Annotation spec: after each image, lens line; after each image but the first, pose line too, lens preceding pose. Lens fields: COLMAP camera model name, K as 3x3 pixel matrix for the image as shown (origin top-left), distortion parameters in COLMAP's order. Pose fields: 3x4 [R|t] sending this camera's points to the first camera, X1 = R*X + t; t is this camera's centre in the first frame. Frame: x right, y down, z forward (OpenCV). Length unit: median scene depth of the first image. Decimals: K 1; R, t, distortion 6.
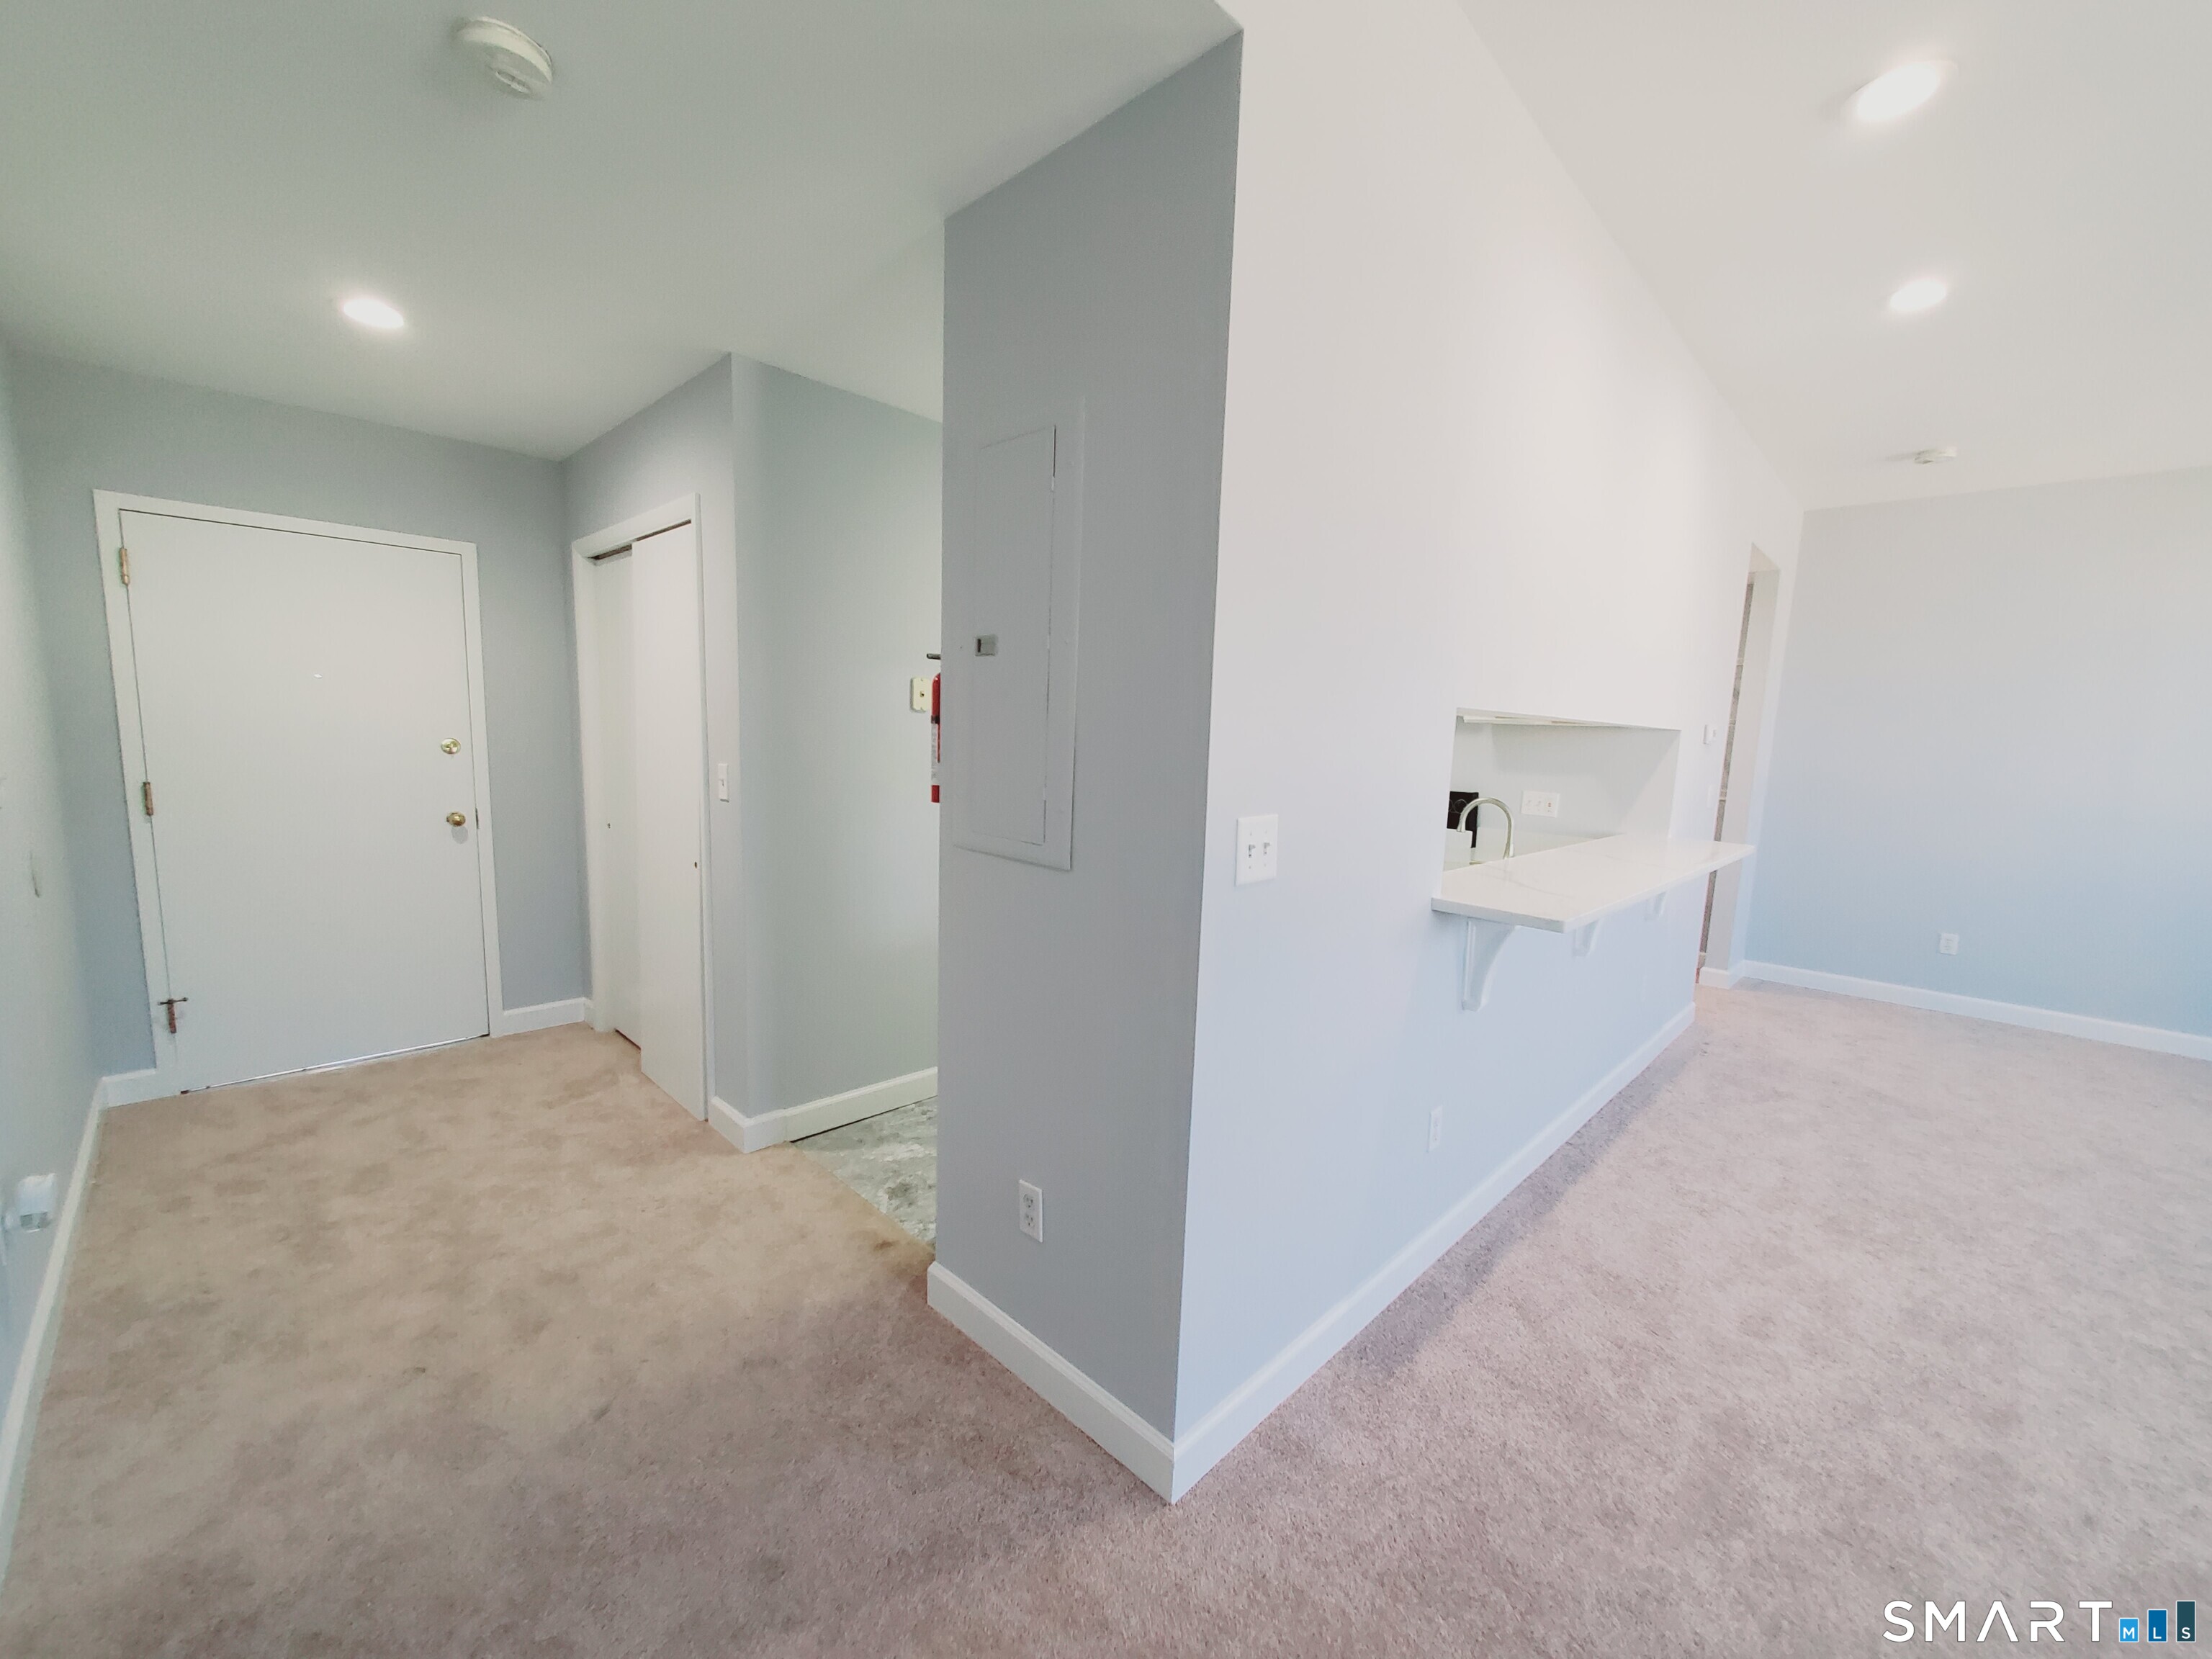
lens RADIAL K [[867.7, 0, 1120.2], [0, 867.7, 841.1], [0, 0, 1]] dist [-0.001493, 0.000305]
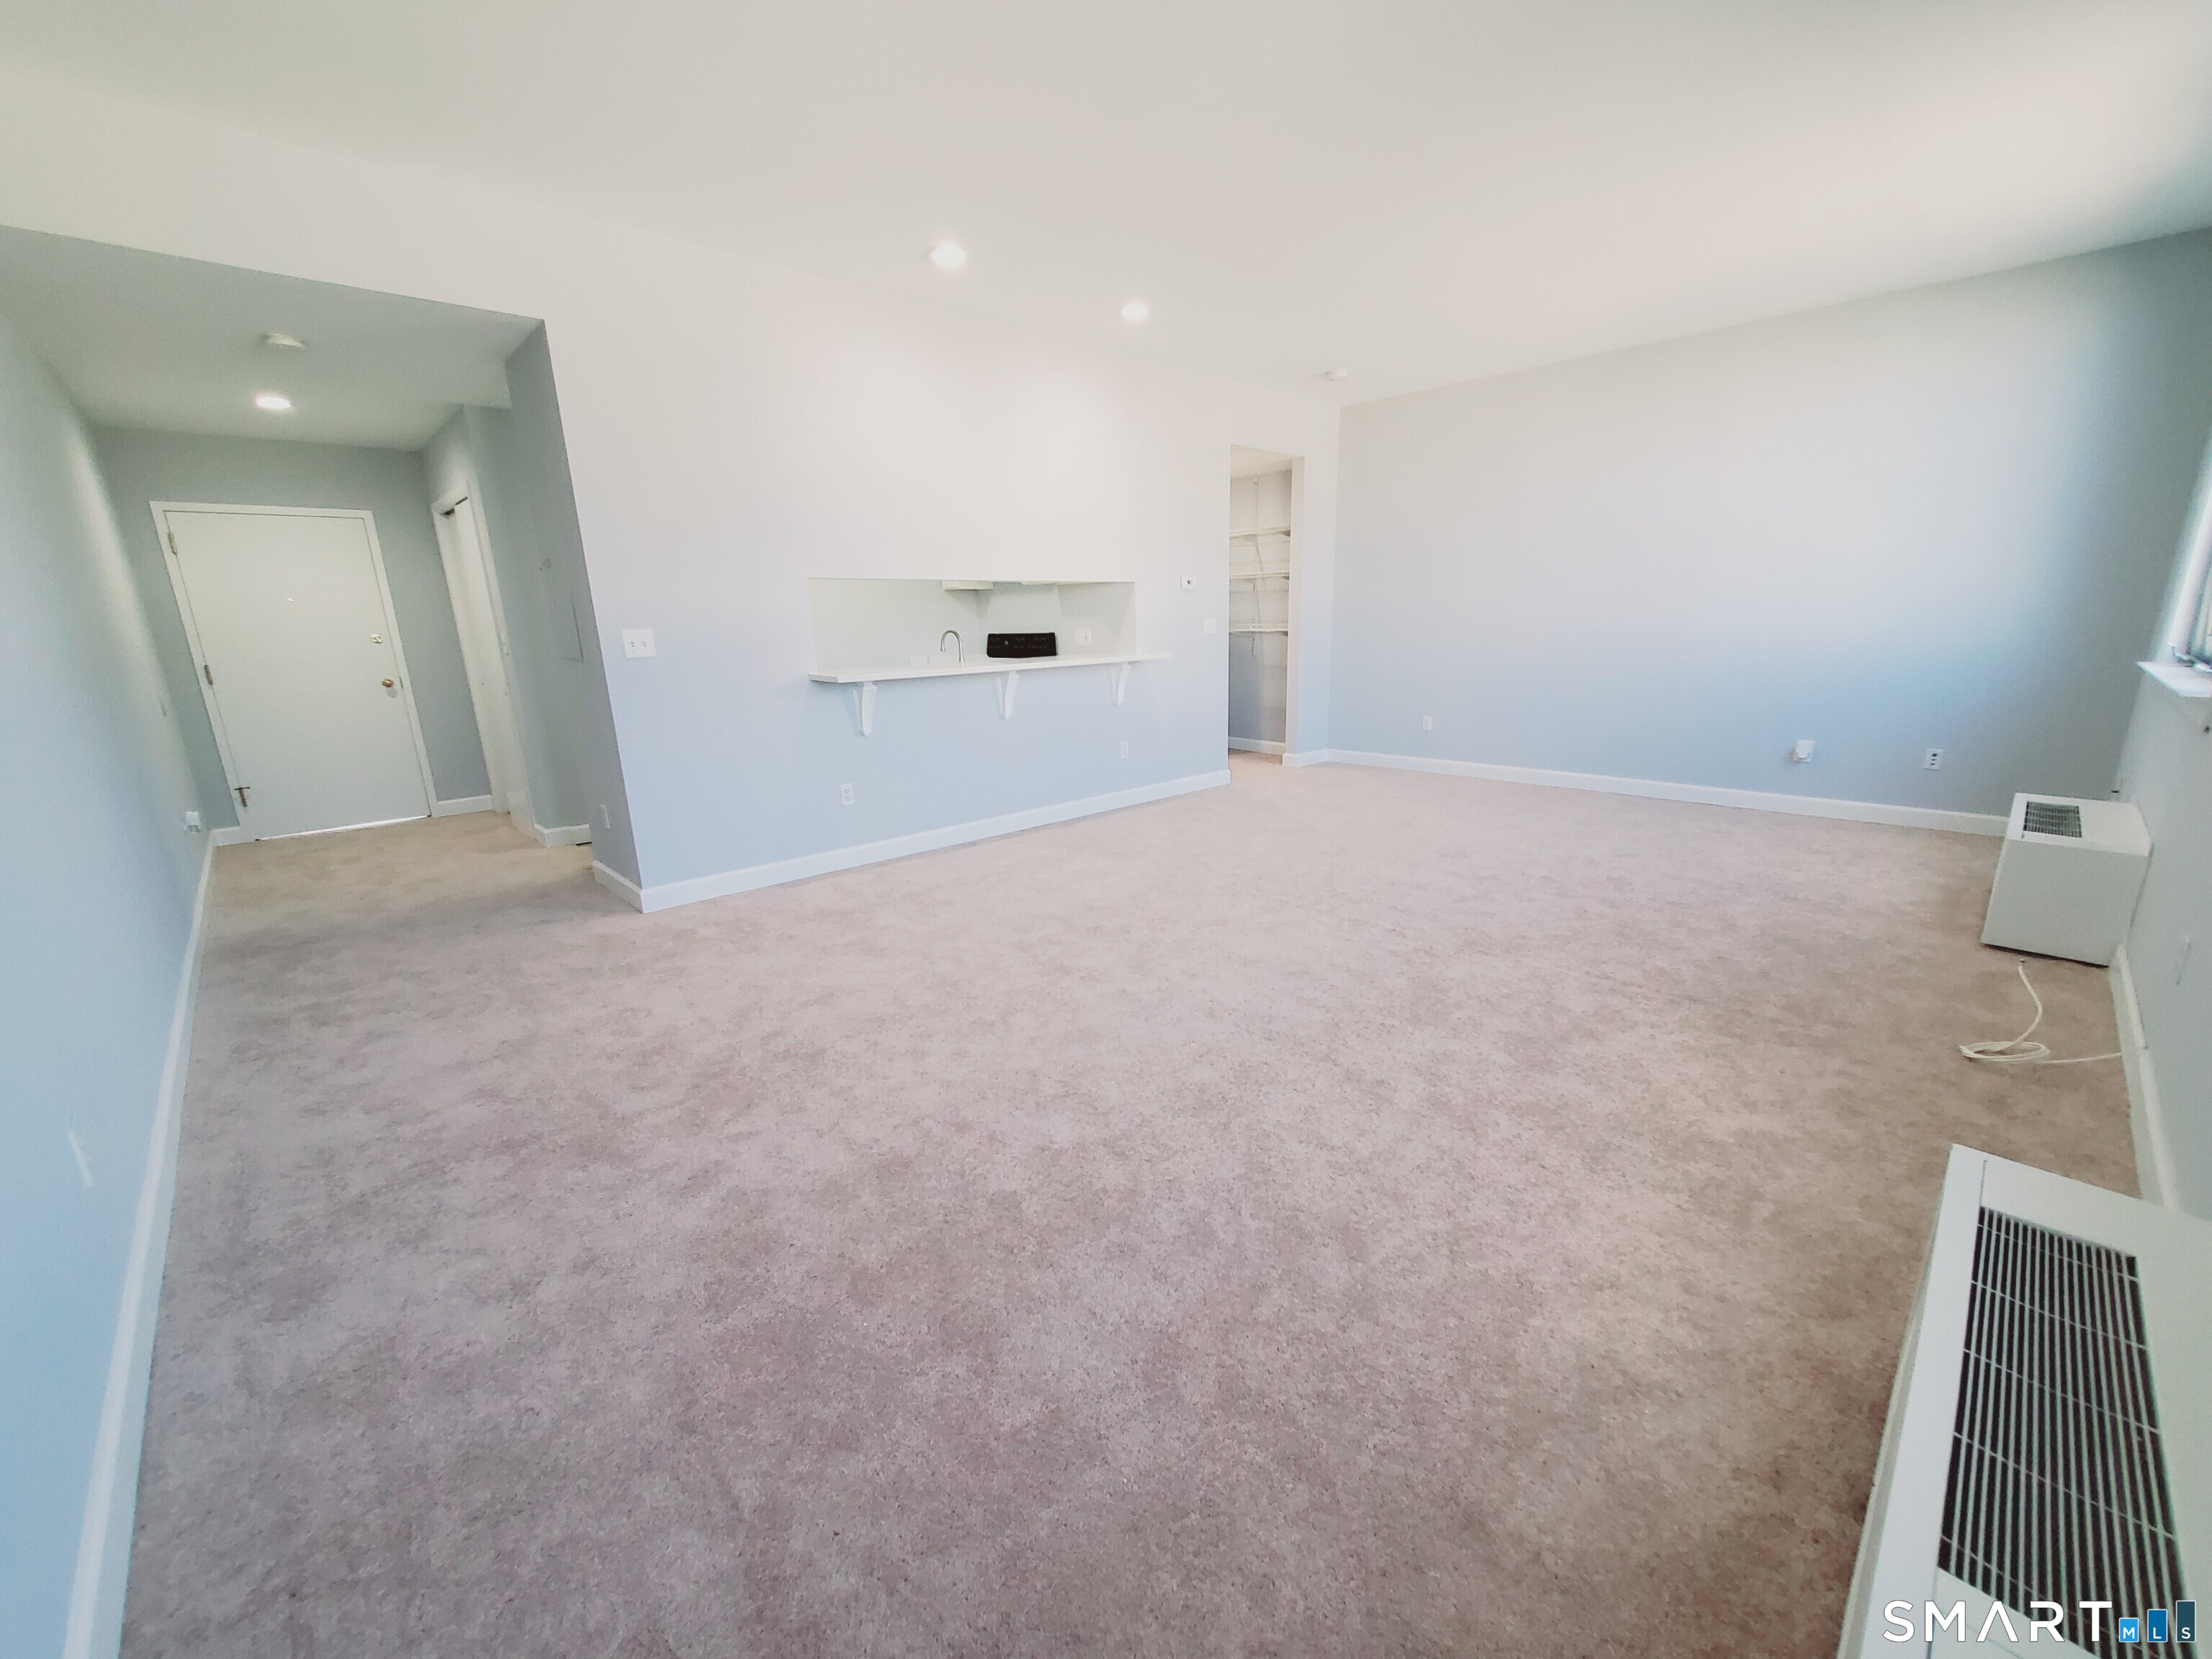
lens RADIAL K [[867.7, 0, 1115.5], [0, 867.7, 836.8], [0, 0, 1]] dist [-0.001493, 0.000305]
pose [[0.997670, -0.048128, -0.048352, 1.162063], [0.053704, 0.991127, 0.121583, 0.235462], [0.042071, -0.123896, 0.991403, -1.048519]]
